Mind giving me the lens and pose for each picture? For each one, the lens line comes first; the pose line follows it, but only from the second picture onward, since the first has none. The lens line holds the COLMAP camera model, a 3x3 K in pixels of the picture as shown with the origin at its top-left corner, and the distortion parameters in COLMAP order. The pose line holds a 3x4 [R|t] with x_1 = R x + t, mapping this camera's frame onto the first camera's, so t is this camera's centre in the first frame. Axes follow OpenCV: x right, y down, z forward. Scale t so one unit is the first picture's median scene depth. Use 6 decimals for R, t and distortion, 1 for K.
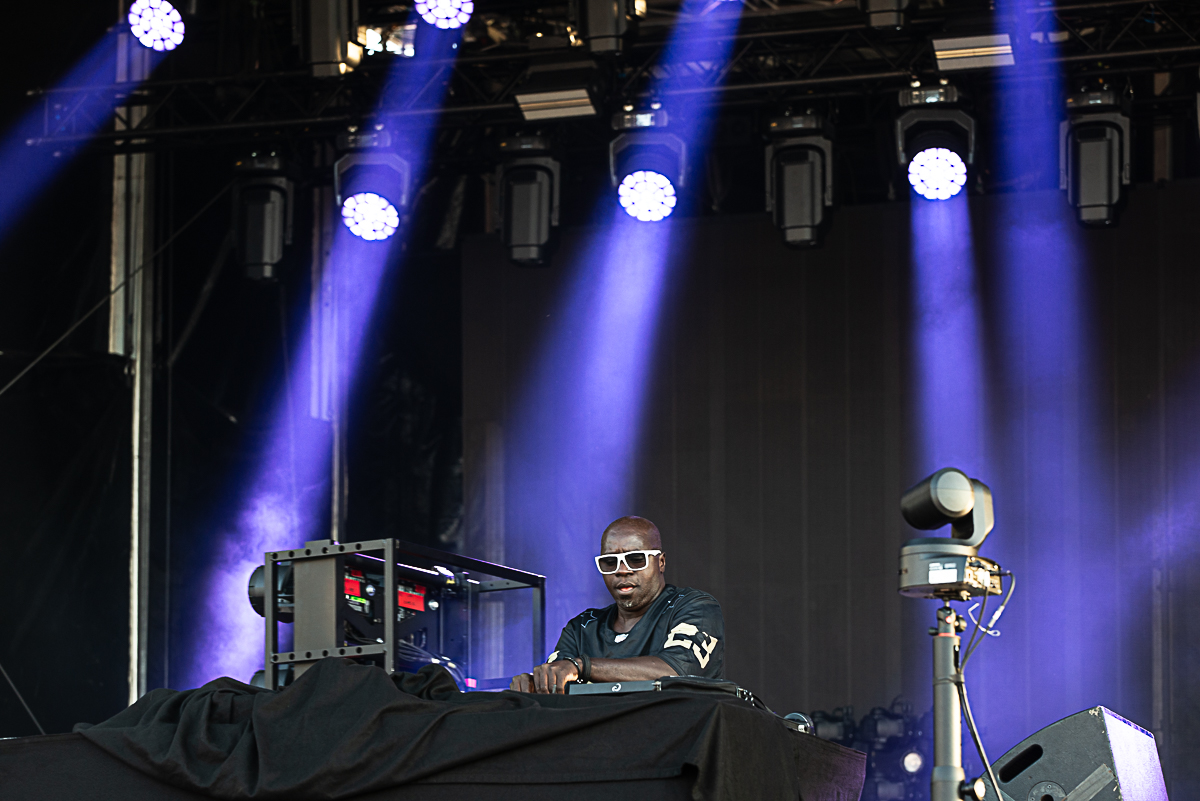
lens RADIAL K [[3871.4, 0, 605.7], [0, 3871.4, 398.4], [0, 0, 1]] dist [0.761769, 0.000000]
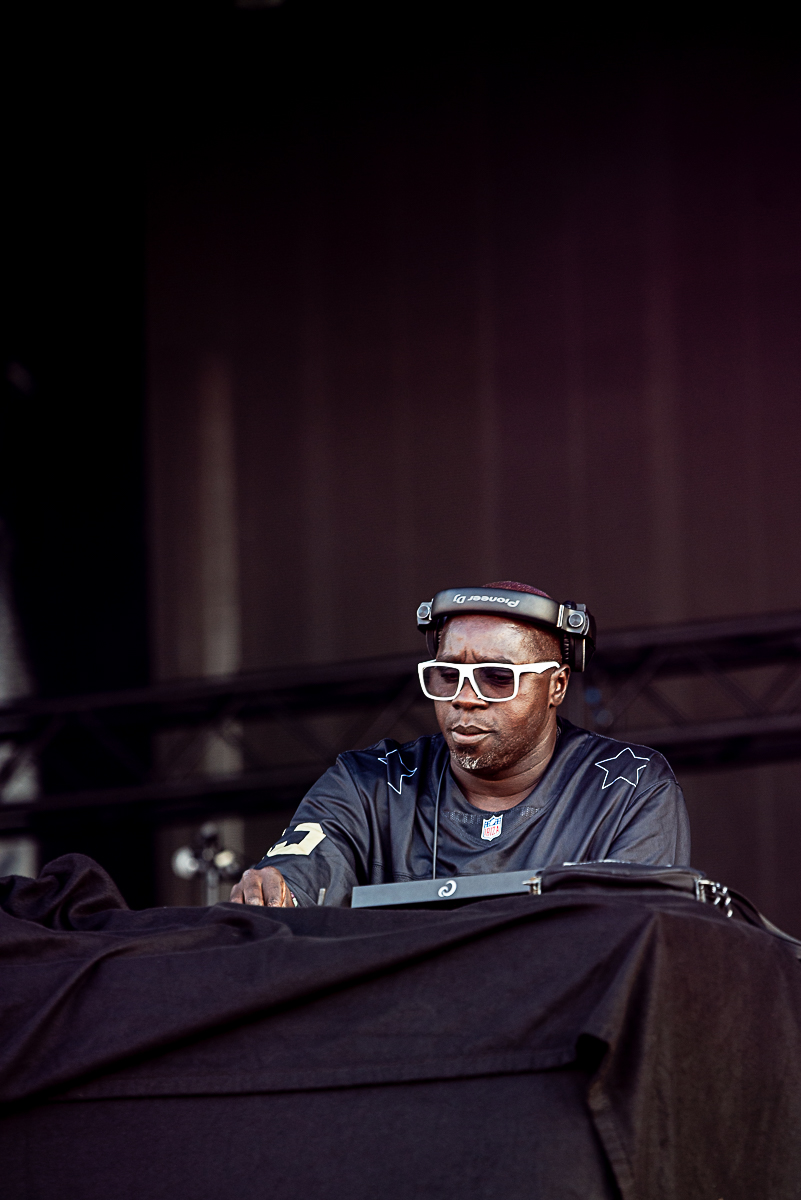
lens RADIAL K [[6776.7, 0, 360.2], [0, 6776.7, 641.4], [0, 0, 1]] dist [2.498689, 0.000000]
pose [[0.999073, -0.042951, 0.002740, -0.008398], [0.042833, 0.998503, 0.034023, 0.012368], [-0.004197, -0.033874, 0.999417, 0.131427]]
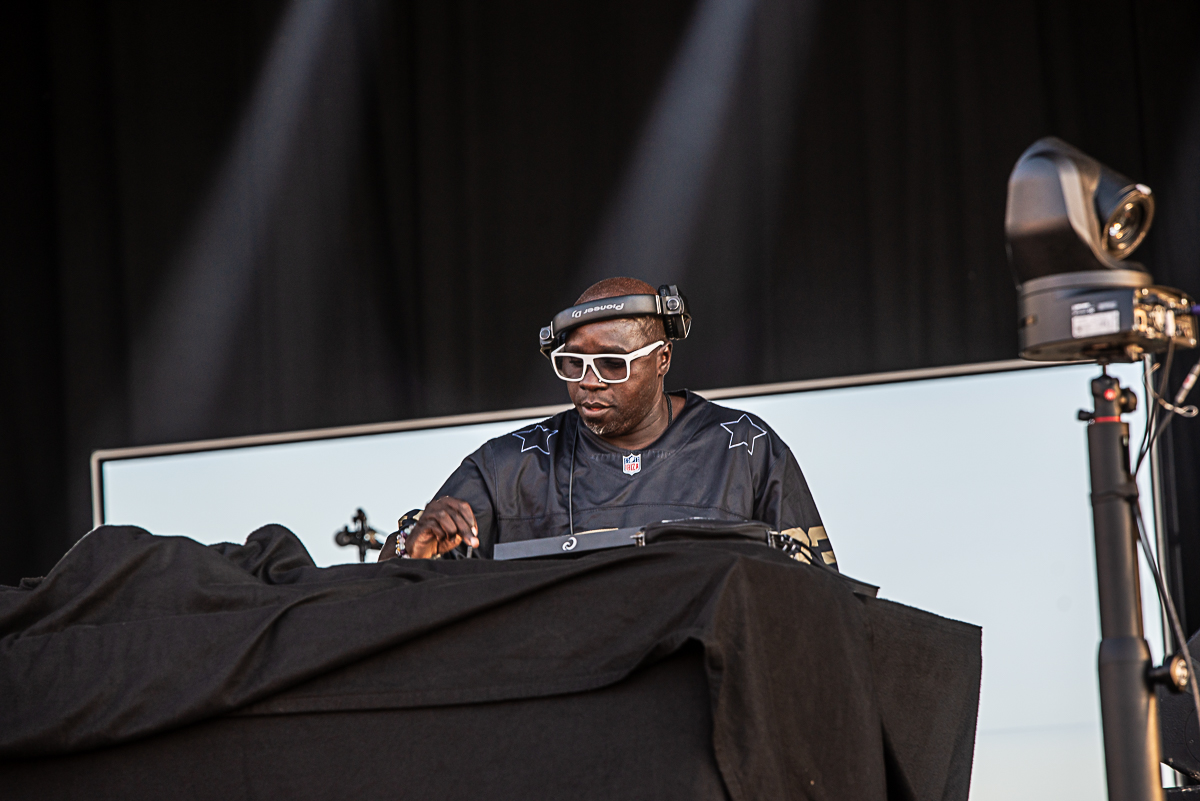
lens RADIAL K [[6776.7, 0, 590.6], [0, 6776.7, 401.9], [0, 0, 1]] dist [2.498689, 0.000000]
pose [[0.997993, -0.062489, 0.010250, -0.003276], [0.061825, 0.996532, 0.055685, -0.006915], [-0.013694, -0.054939, 0.998396, -0.064668]]
